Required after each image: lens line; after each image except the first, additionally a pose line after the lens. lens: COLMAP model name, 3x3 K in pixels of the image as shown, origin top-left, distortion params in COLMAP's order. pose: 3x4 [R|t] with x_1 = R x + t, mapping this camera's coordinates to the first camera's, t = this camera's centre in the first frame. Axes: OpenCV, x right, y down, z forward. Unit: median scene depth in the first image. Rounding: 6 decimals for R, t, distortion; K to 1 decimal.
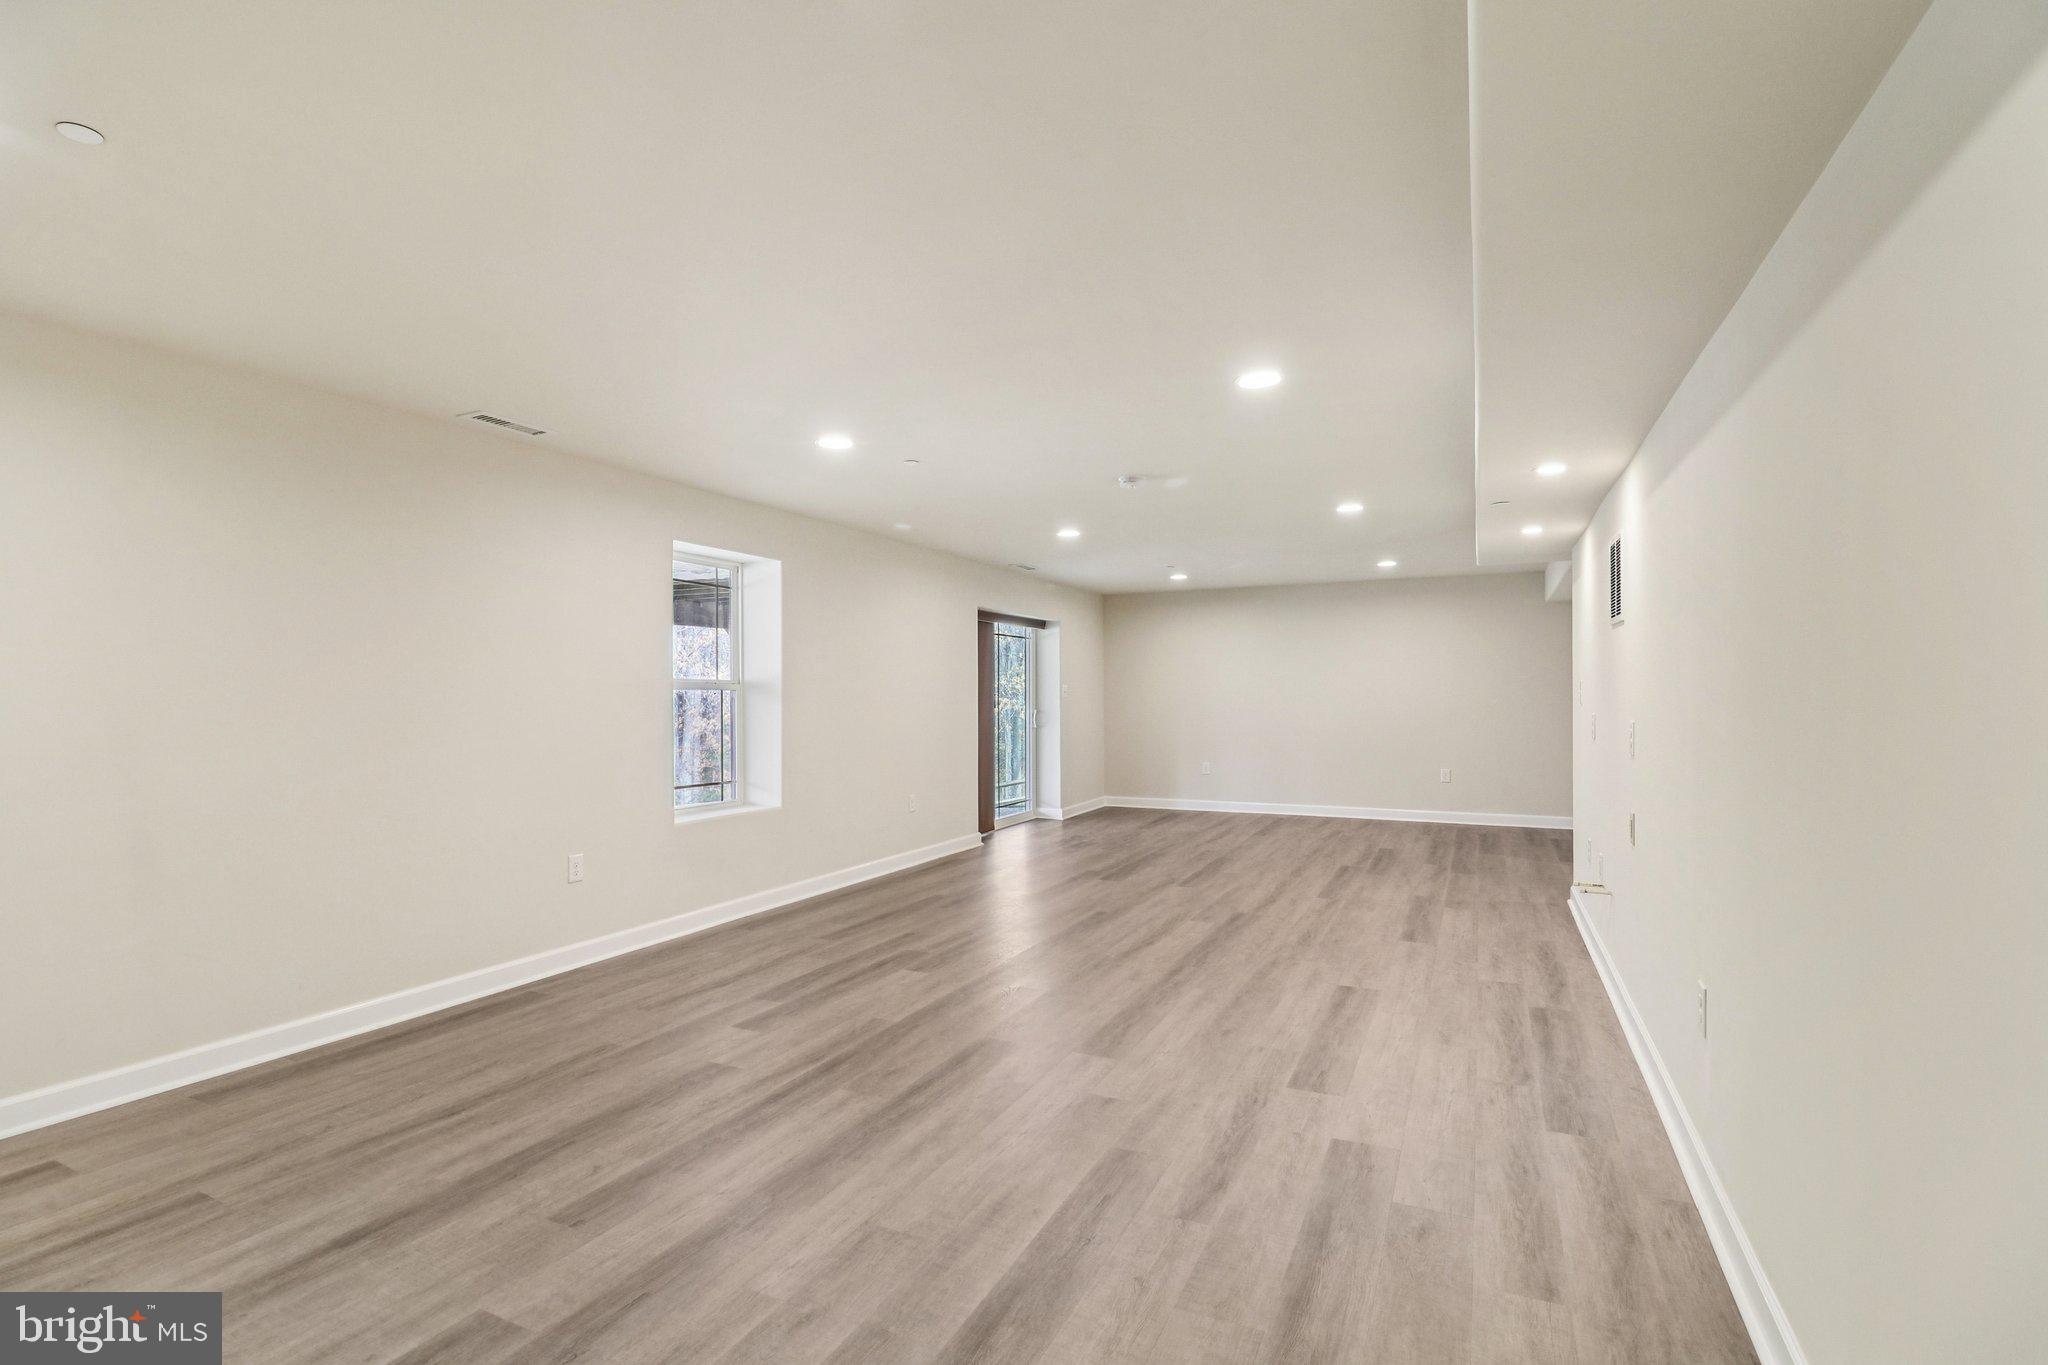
lens RADIAL K [[954.5, 0, 1013.0], [0, 954.5, 667.7], [0, 0, 1]] dist [0.003831, -0.012751]
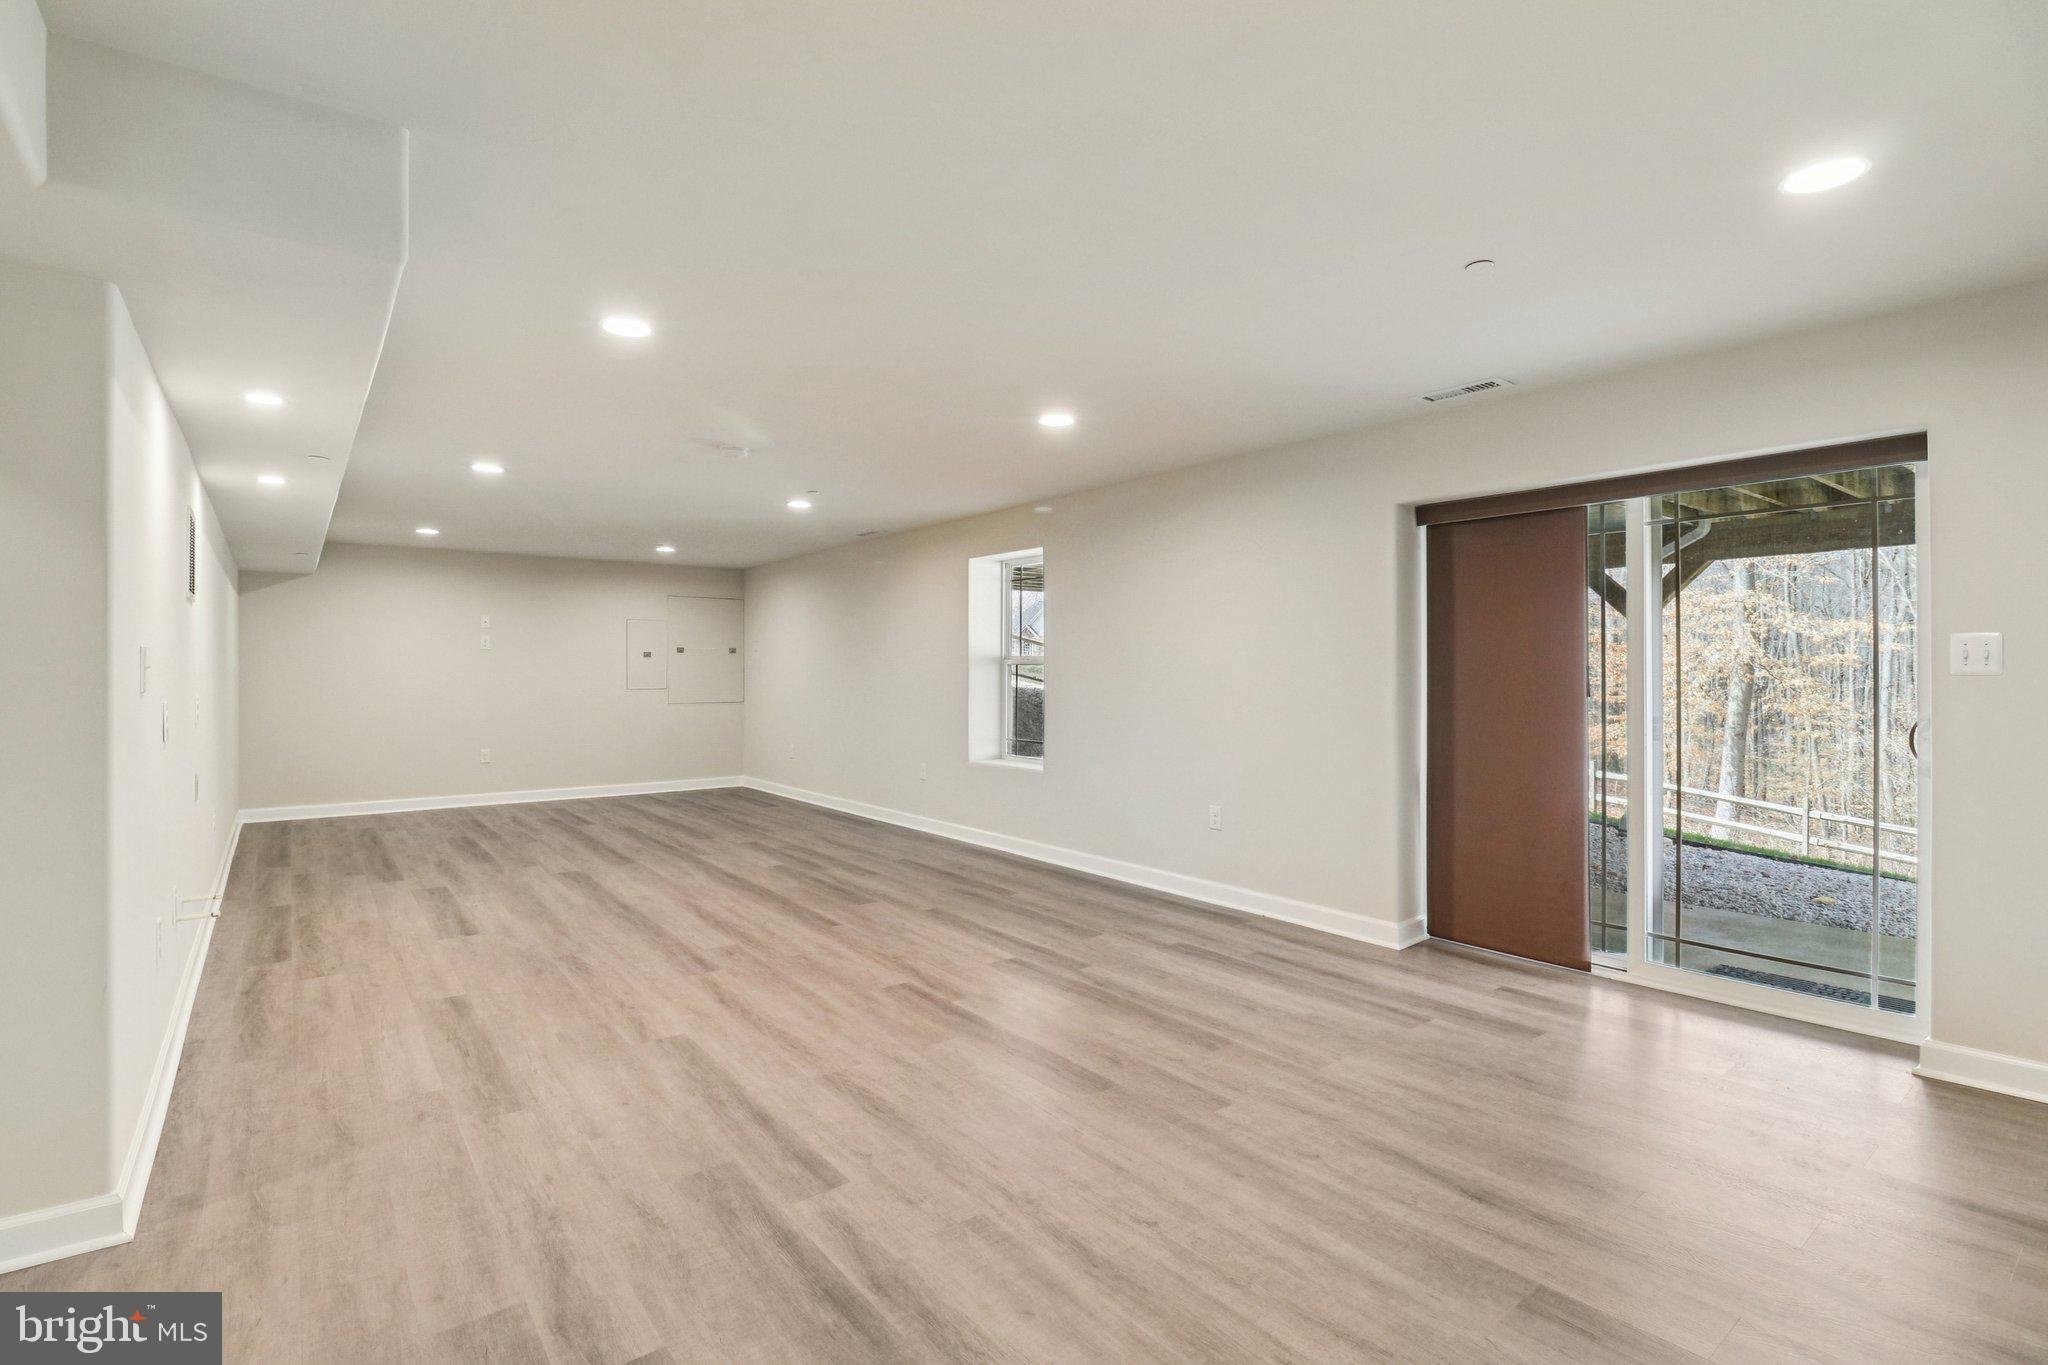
lens RADIAL K [[955.7, 0, 1006.9], [0, 955.7, 661.2], [0, 0, 1]] dist [0.001098, -0.011668]
pose [[-0.450903, -0.005635, -0.892555, 1.041211], [0.029413, 0.999343, -0.021168, 0.058252], [0.892088, -0.035797, -0.450441, 2.030004]]
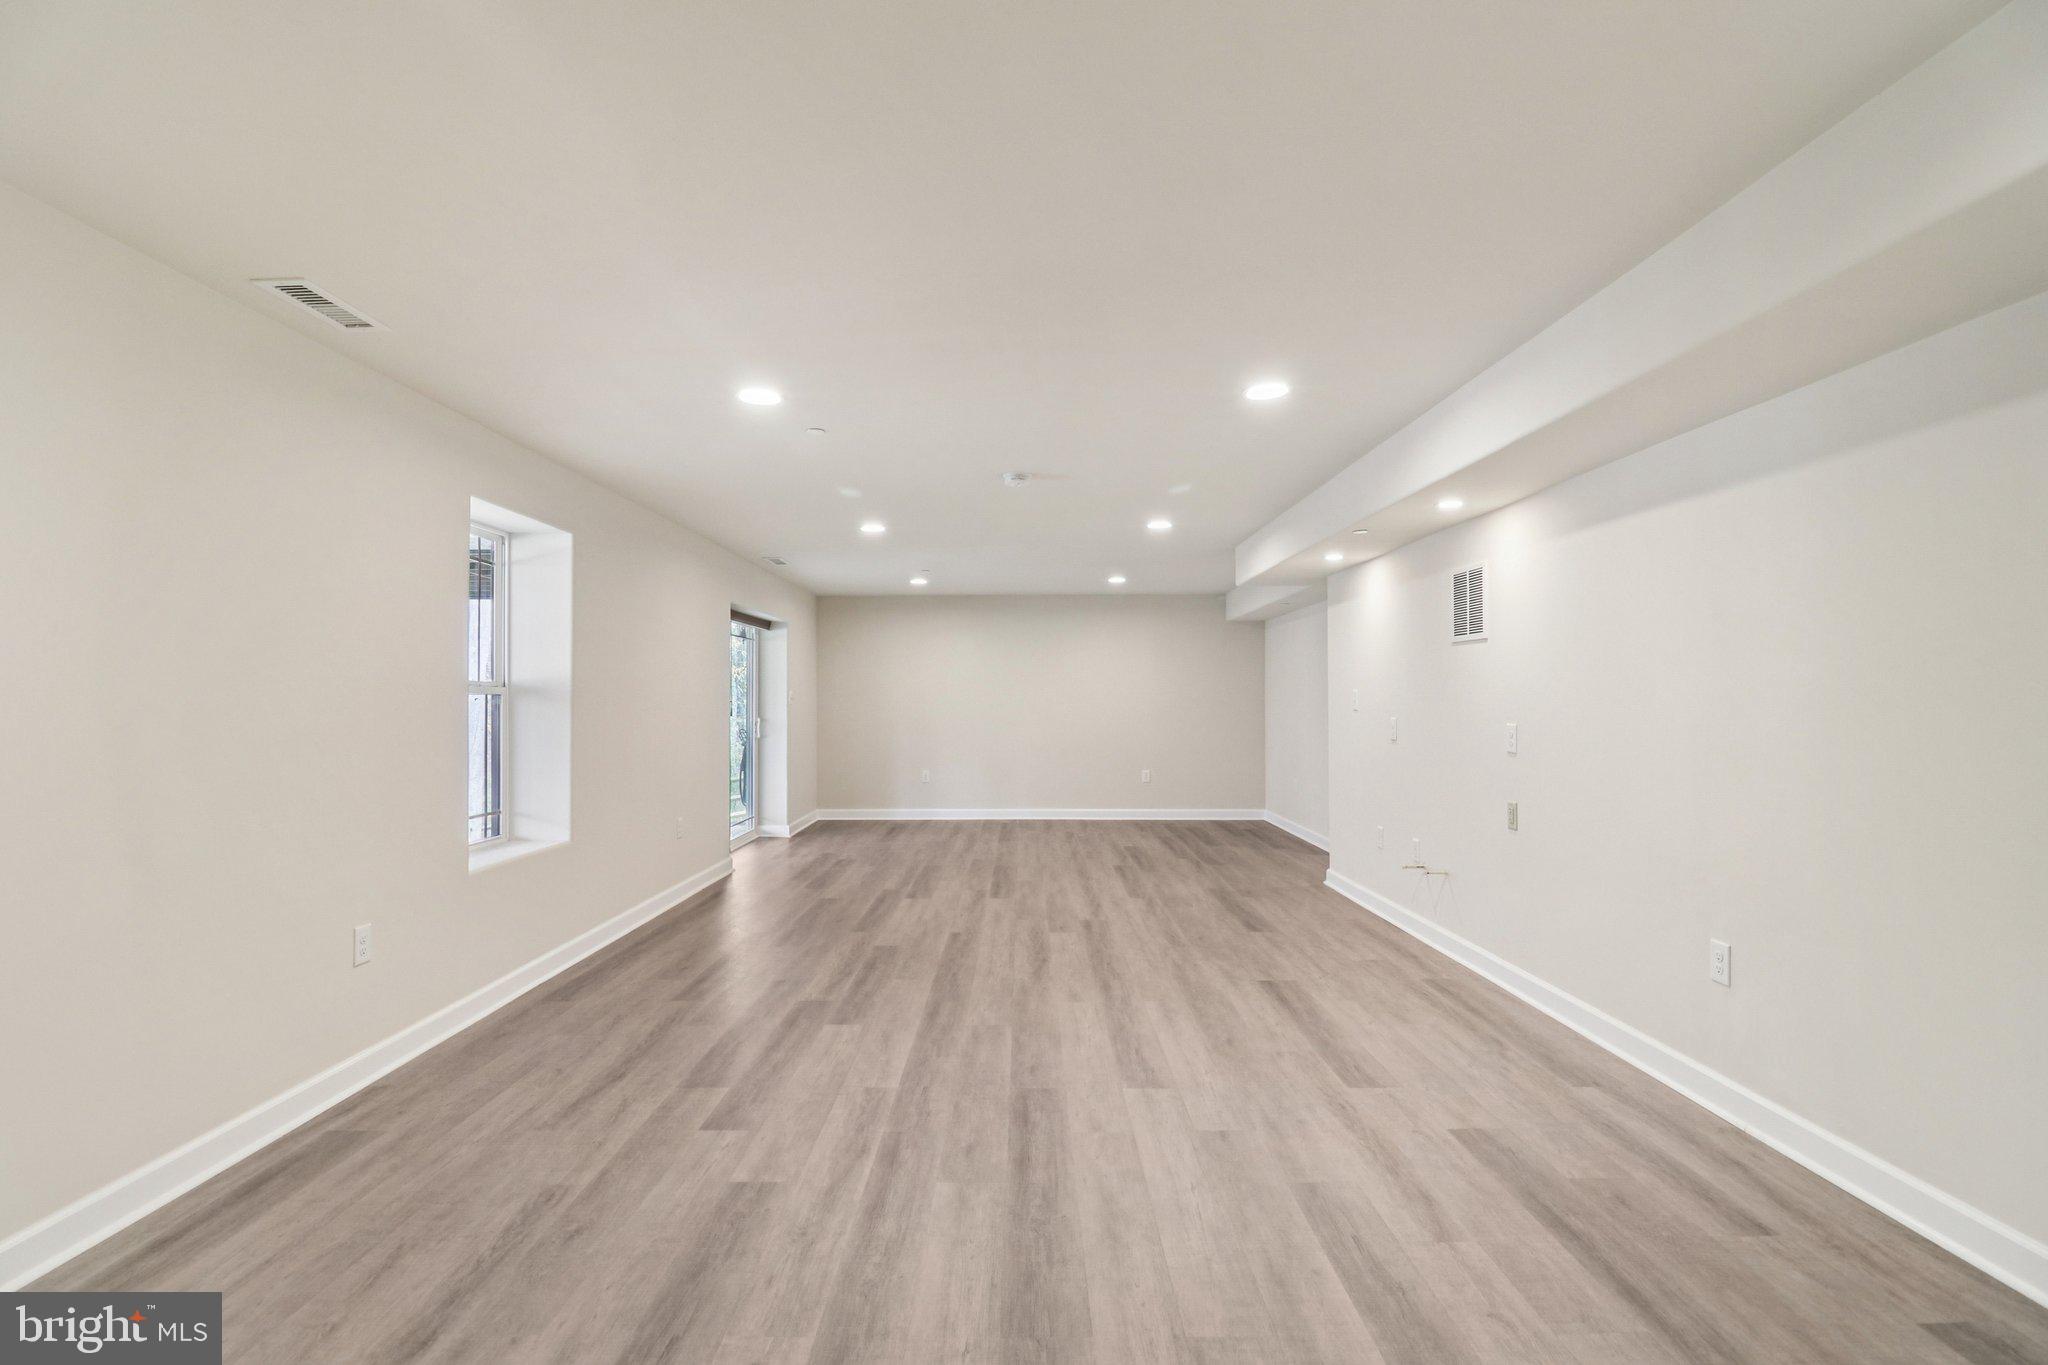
lens RADIAL K [[955.7, 0, 1006.9], [0, 955.7, 661.2], [0, 0, 1]] dist [0.001098, -0.011668]
pose [[0.905753, 0.019992, 0.423333, -0.351329], [-0.013958, 0.999752, -0.017349, 0.005663], [-0.423575, 0.009805, 0.905808, 0.165581]]
